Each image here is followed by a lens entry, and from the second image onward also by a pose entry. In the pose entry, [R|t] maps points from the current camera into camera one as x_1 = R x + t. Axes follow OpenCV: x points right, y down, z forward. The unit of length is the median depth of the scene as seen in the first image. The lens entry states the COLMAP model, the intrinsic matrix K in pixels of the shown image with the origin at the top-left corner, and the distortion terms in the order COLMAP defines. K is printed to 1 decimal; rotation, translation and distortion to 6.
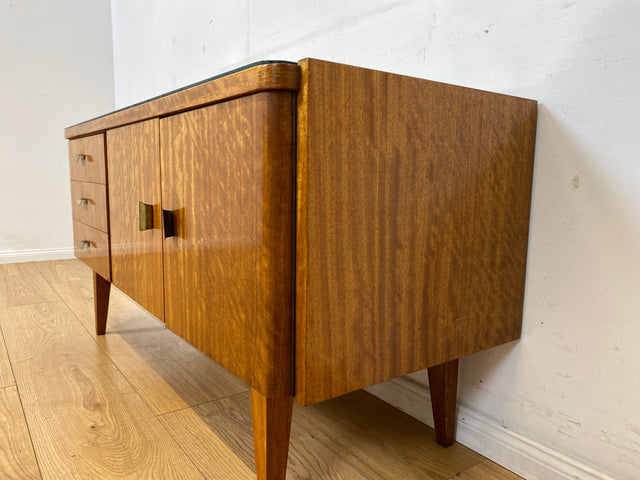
lens RADIAL K [[492.2, 0, 311.9], [0, 492.2, 243.3], [0, 0, 1]] dist [0.010877, -0.002370]
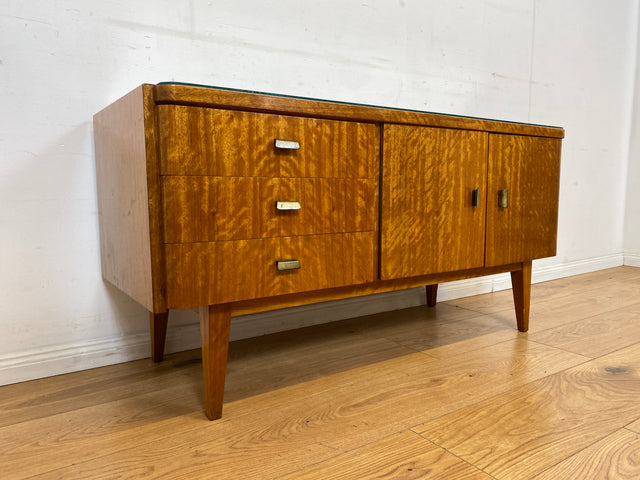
lens RADIAL K [[492.4, 0, 314.7], [0, 492.4, 241.6], [0, 0, 1]] dist [0.036251, -0.038399]
pose [[0.029775, -0.128705, 0.991236, -2.000843], [0.142368, 0.982111, 0.123243, -0.193328], [-0.989366, 0.137451, 0.047566, 1.577237]]
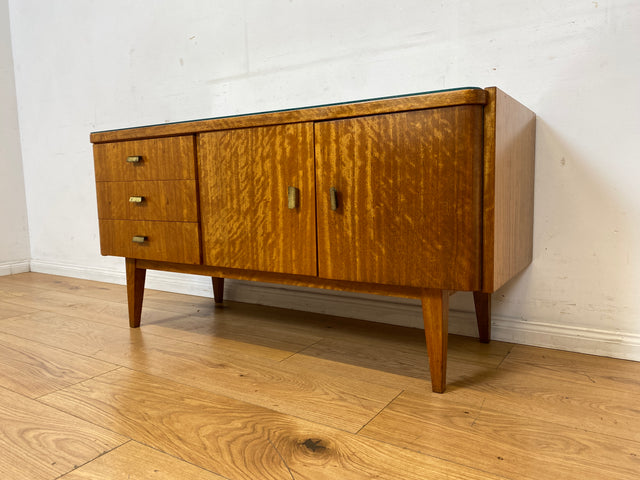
lens RADIAL K [[488.1, 0, 318.8], [0, 488.1, 241.4], [0, 0, 1]] dist [0.065462, -0.087563]
pose [[0.928653, -0.076598, 0.362955, -0.839770], [0.086022, 0.996245, -0.009850, 0.089835], [-0.360838, 0.040369, 0.931754, -0.252242]]
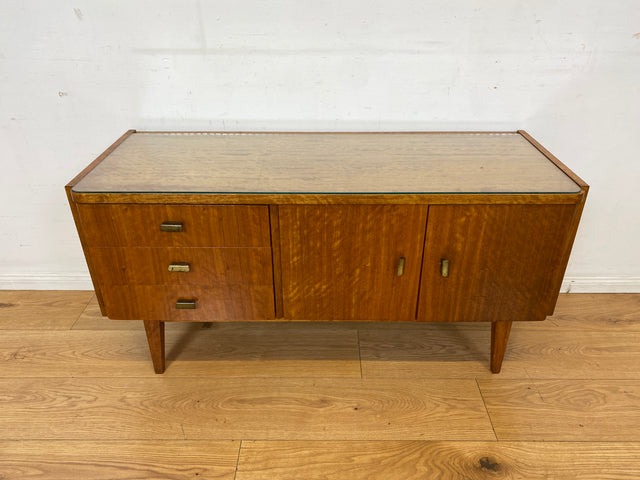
lens RADIAL K [[493.4, 0, 323.4], [0, 493.4, 243.3], [0, 0, 1]] dist [0.044342, -0.054732]
pose [[0.582941, -0.420032, 0.695523, -1.596691], [0.120934, 0.891332, 0.436924, -0.851039], [-0.803464, -0.170588, 0.570390, 0.422307]]
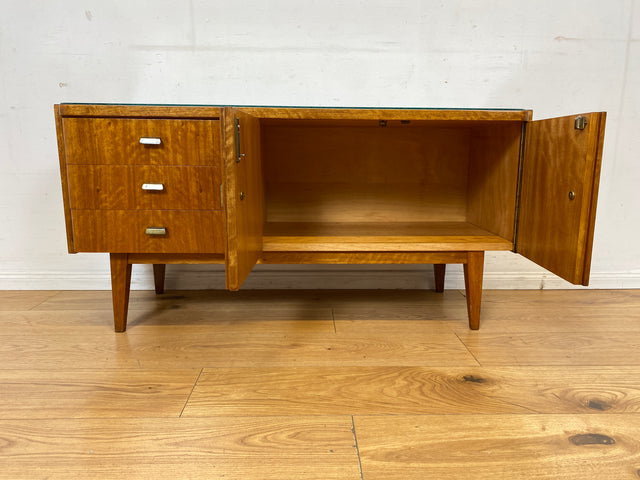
lens RADIAL K [[493.3, 0, 321.4], [0, 493.3, 240.0], [0, 0, 1]] dist [0.014585, -0.005528]
pose [[0.554822, -0.160582, 0.816325, -1.841878], [0.116645, 0.986519, 0.114782, -0.090117], [-0.823751, 0.031537, 0.566073, 0.318352]]
